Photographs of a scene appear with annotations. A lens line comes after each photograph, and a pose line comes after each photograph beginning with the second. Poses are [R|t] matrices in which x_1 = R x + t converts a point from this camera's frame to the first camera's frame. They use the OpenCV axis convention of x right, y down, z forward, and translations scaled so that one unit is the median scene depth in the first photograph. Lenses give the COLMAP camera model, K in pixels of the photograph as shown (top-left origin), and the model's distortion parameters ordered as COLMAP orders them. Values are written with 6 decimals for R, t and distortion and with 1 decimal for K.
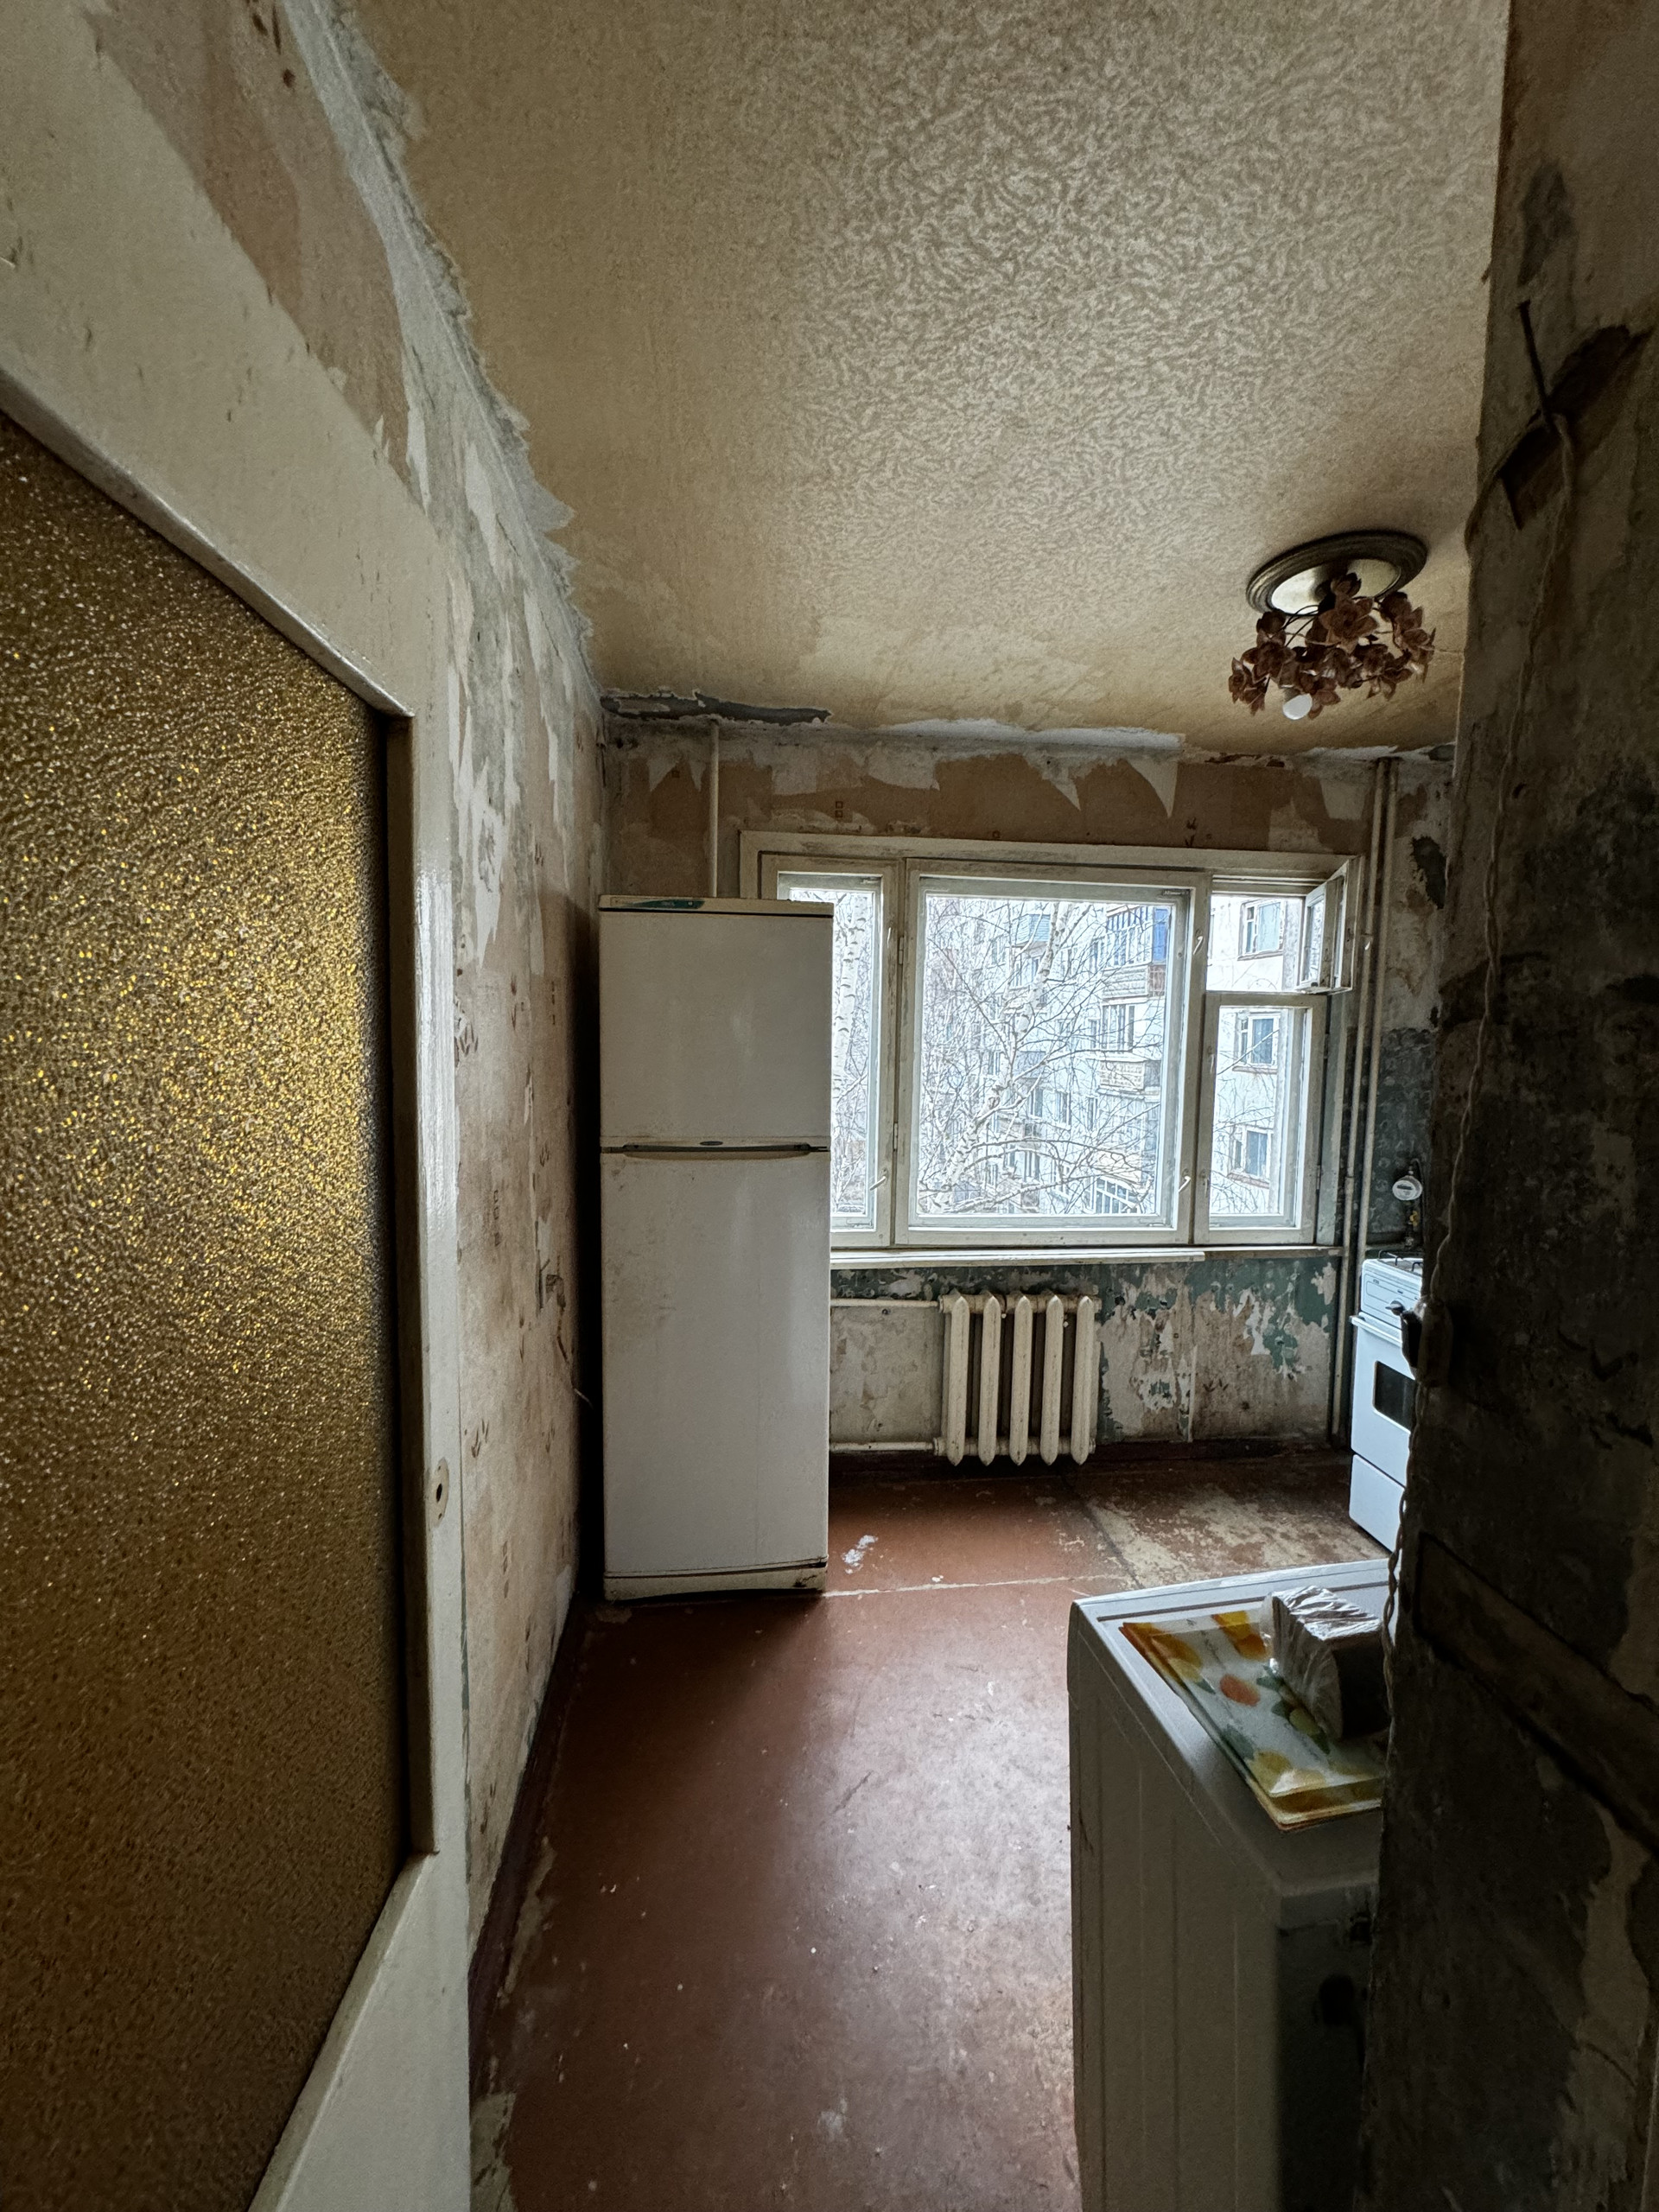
lens RADIAL K [[875.4, 0, 834.1], [0, 875.4, 1104.2], [0, 0, 1]] dist [0.000349, -0.000887]
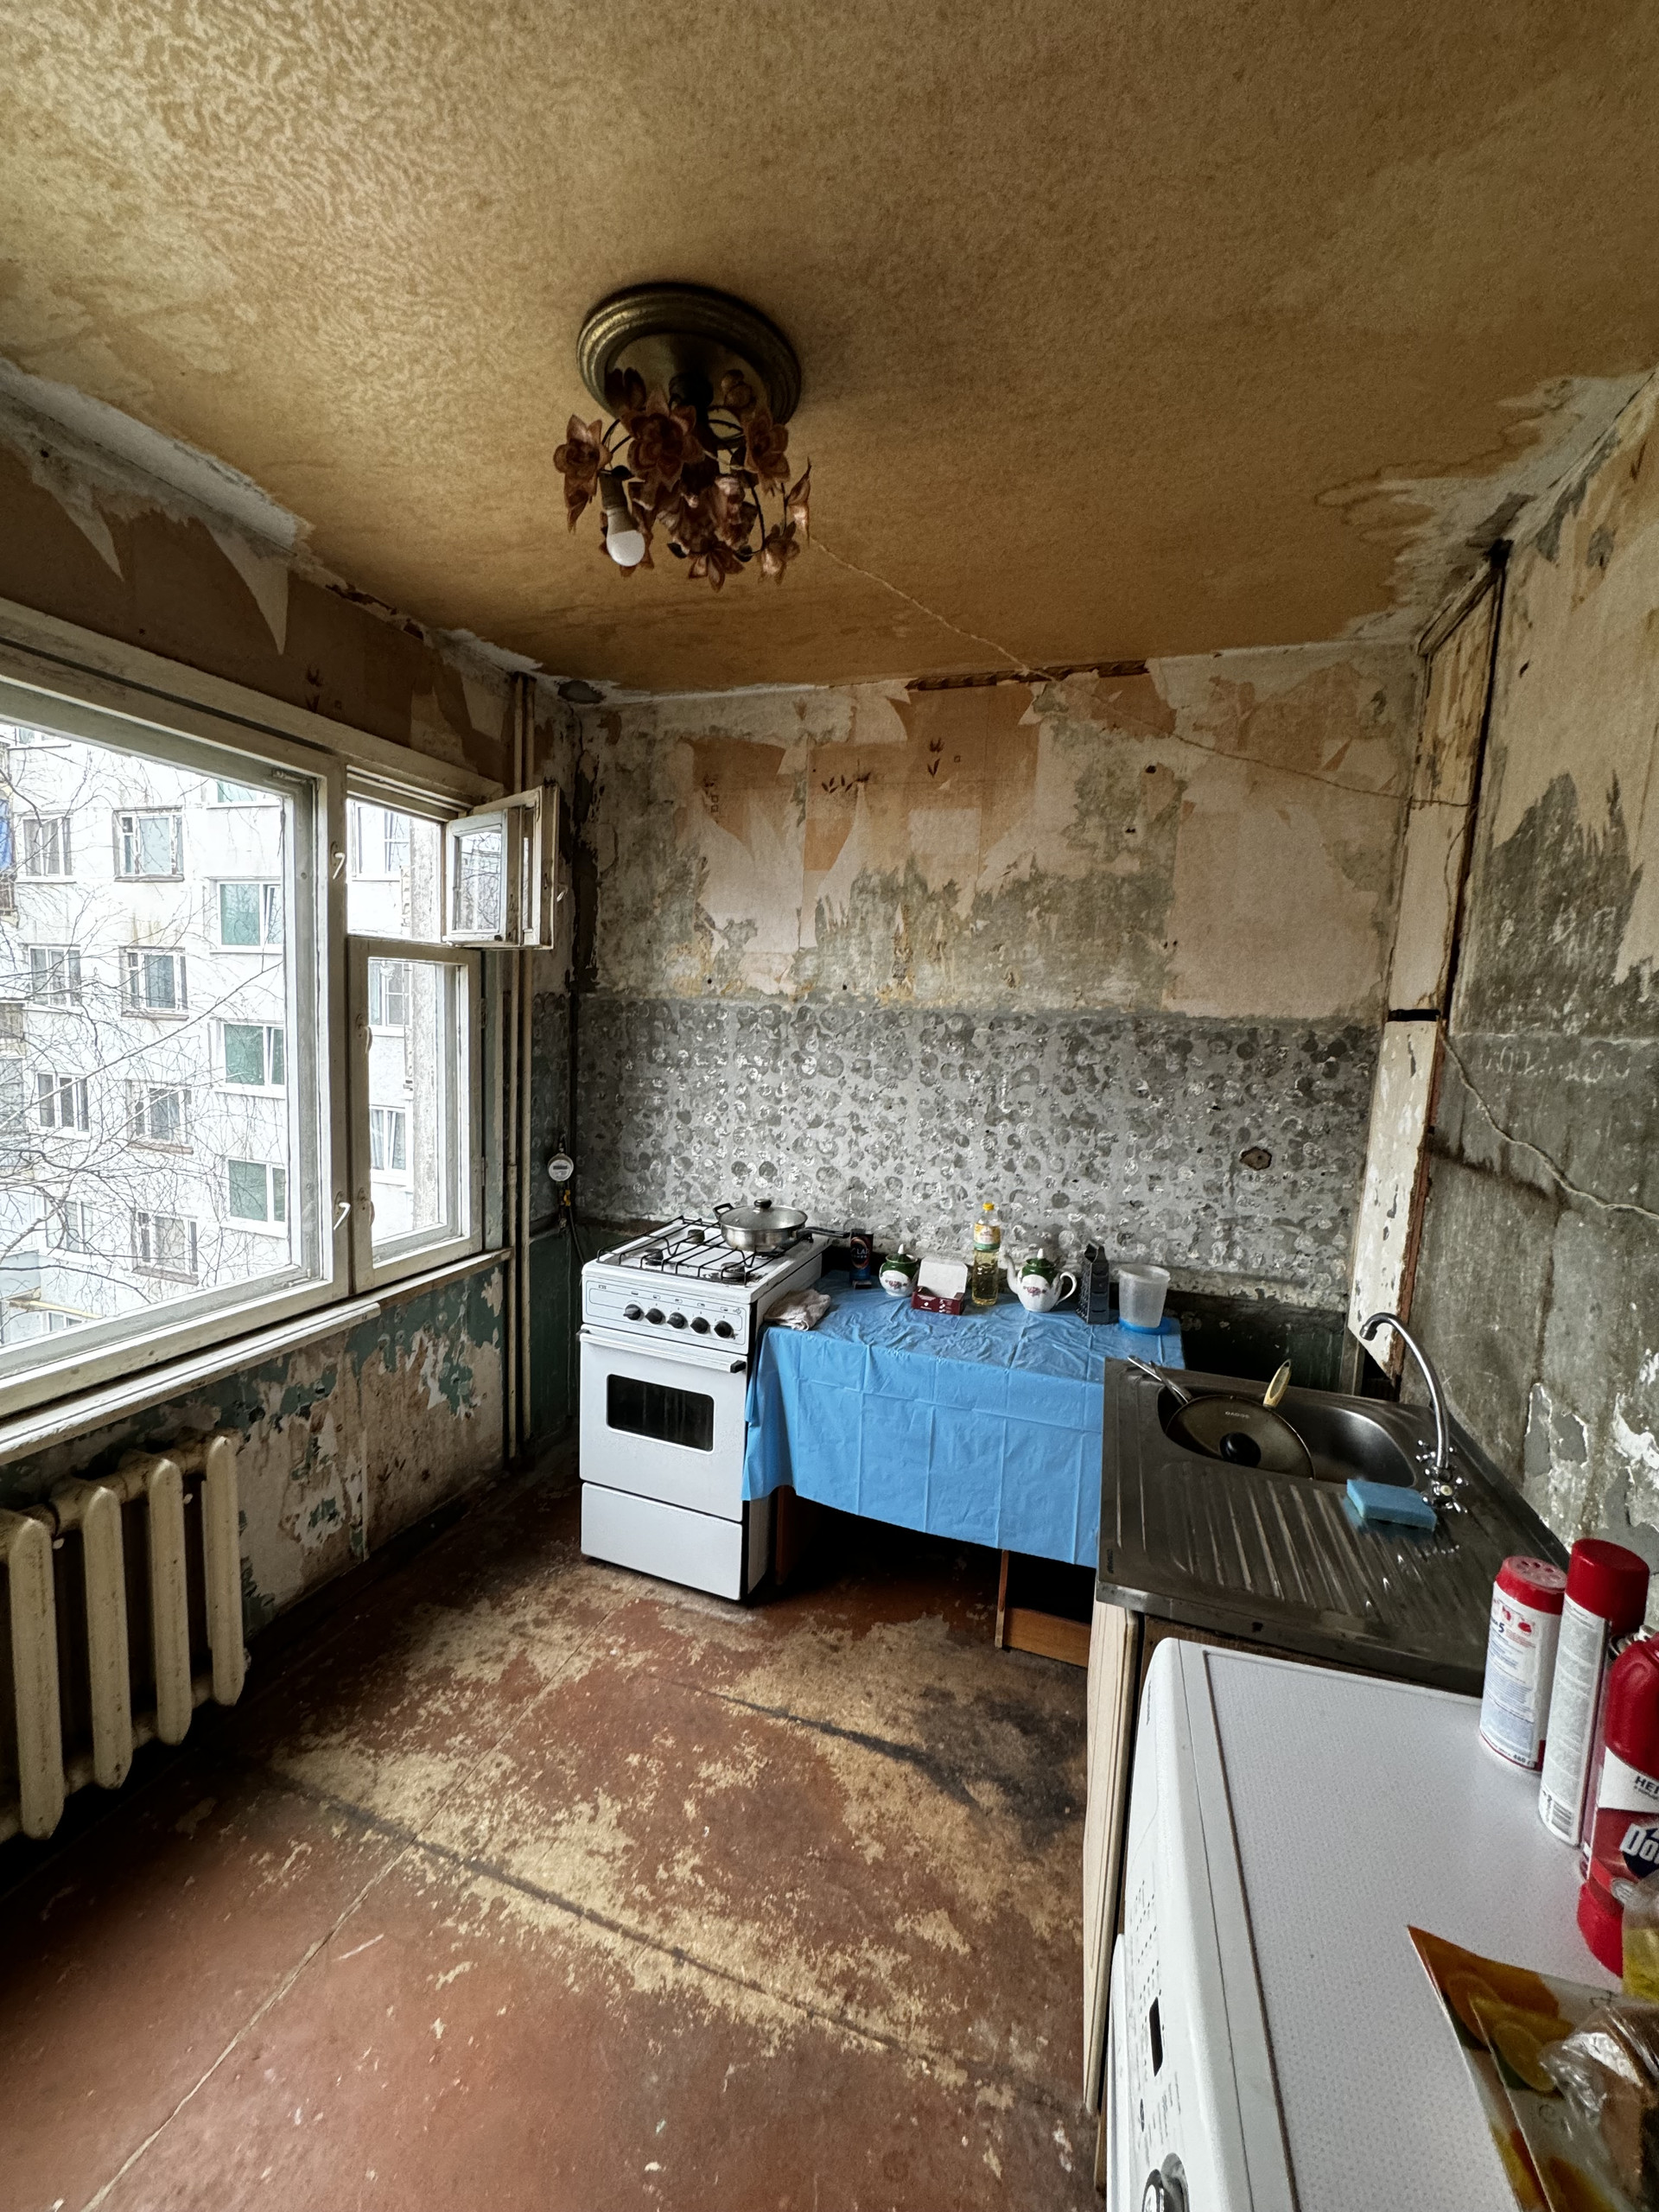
lens RADIAL K [[875.4, 0, 825.1], [0, 875.4, 1103.5], [0, 0, 1]] dist [0.000349, -0.000887]
pose [[0.430801, -0.095807, 0.897347, -0.046406], [0.036572, 0.995385, 0.088717, -0.042670], [-0.901706, -0.005402, 0.432317, 0.350489]]
